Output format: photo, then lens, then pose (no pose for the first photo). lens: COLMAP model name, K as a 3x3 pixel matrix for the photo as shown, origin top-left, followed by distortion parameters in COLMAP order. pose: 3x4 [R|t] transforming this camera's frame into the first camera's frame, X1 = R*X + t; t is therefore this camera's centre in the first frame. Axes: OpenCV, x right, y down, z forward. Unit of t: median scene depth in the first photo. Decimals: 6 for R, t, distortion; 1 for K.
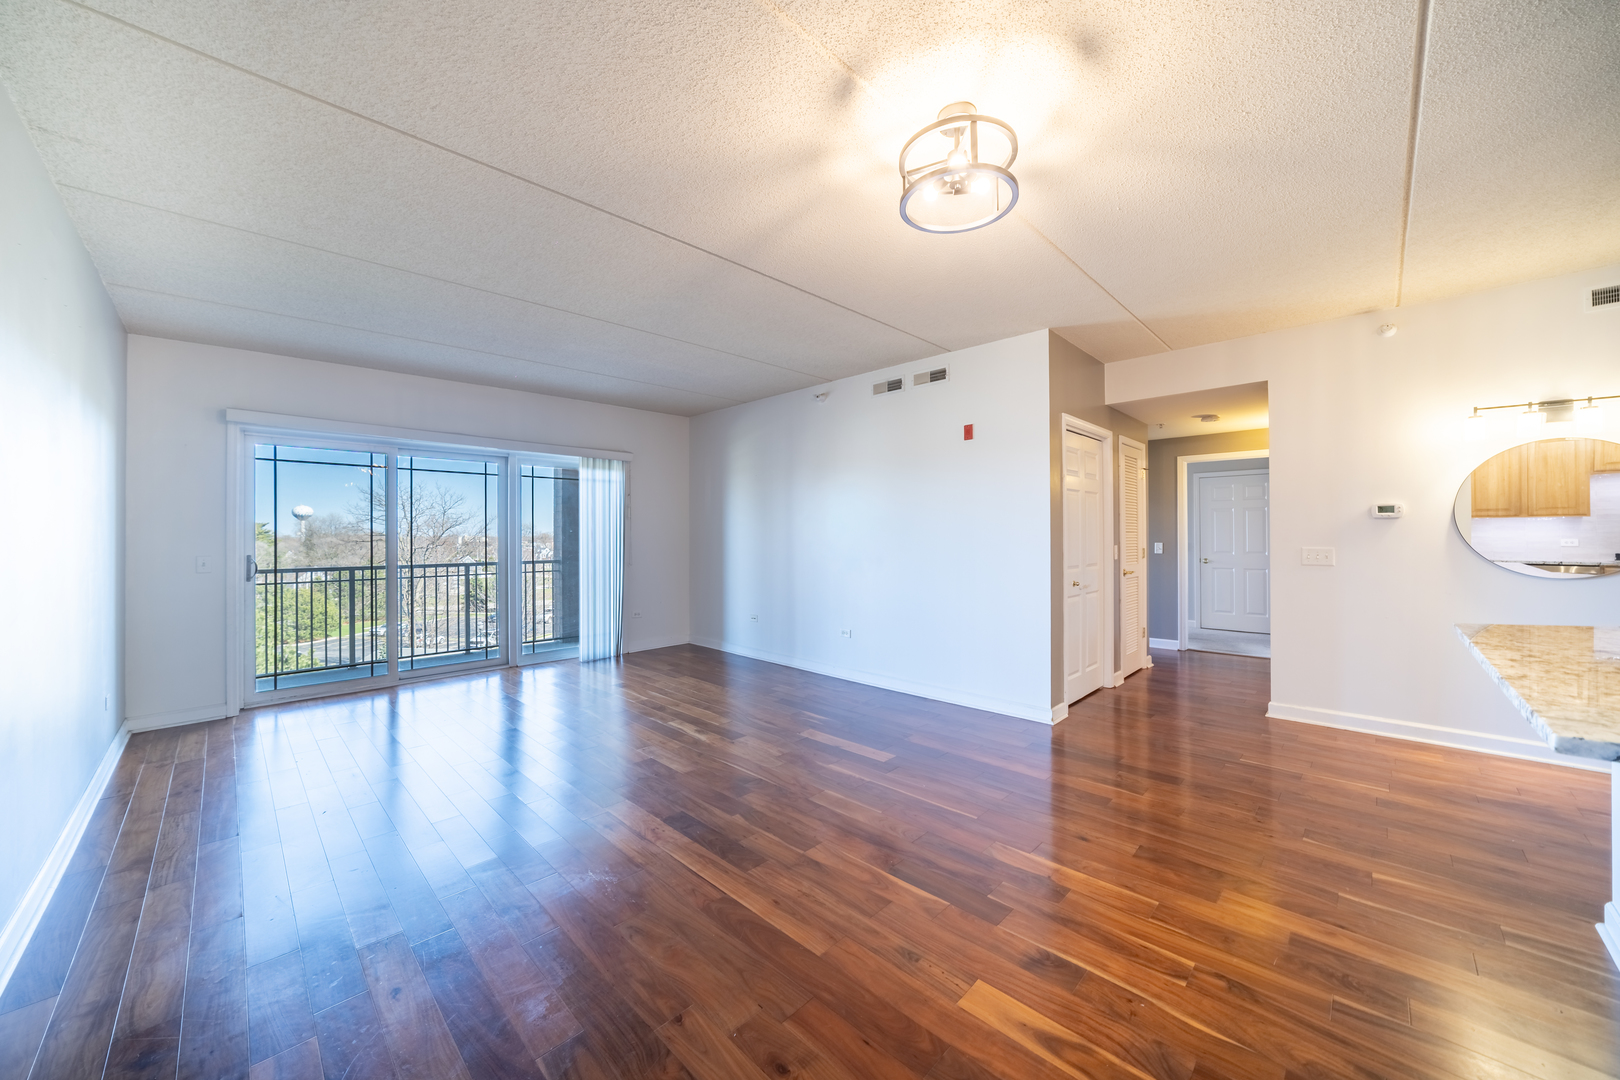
lens RADIAL K [[578.3, 0, 798.7], [0, 578.3, 541.7], [0, 0, 1]] dist [-0.017019, 0.003073]
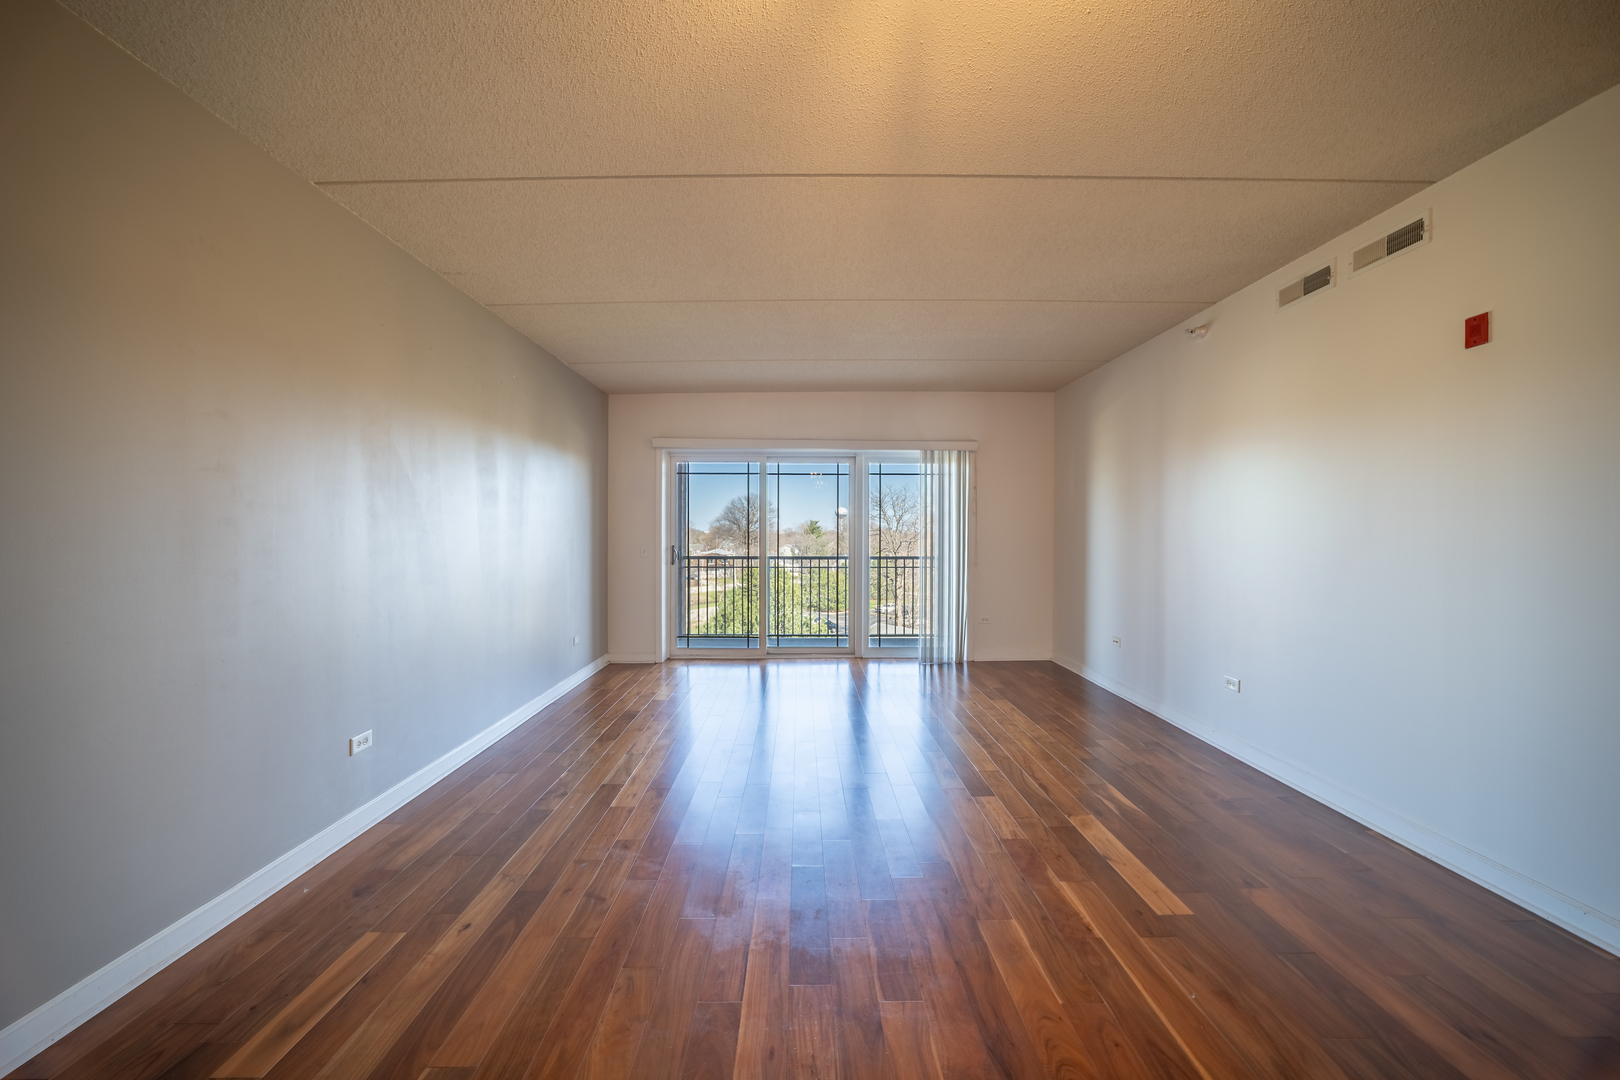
lens RADIAL K [[578.3, 0, 807.3], [0, 578.3, 537.9], [0, 0, 1]] dist [-0.017019, 0.003073]
pose [[0.721965, 0.012828, -0.691811, 0.173961], [-0.013829, 0.999896, 0.004108, -0.002574], [0.691791, 0.006601, 0.722067, 0.193320]]
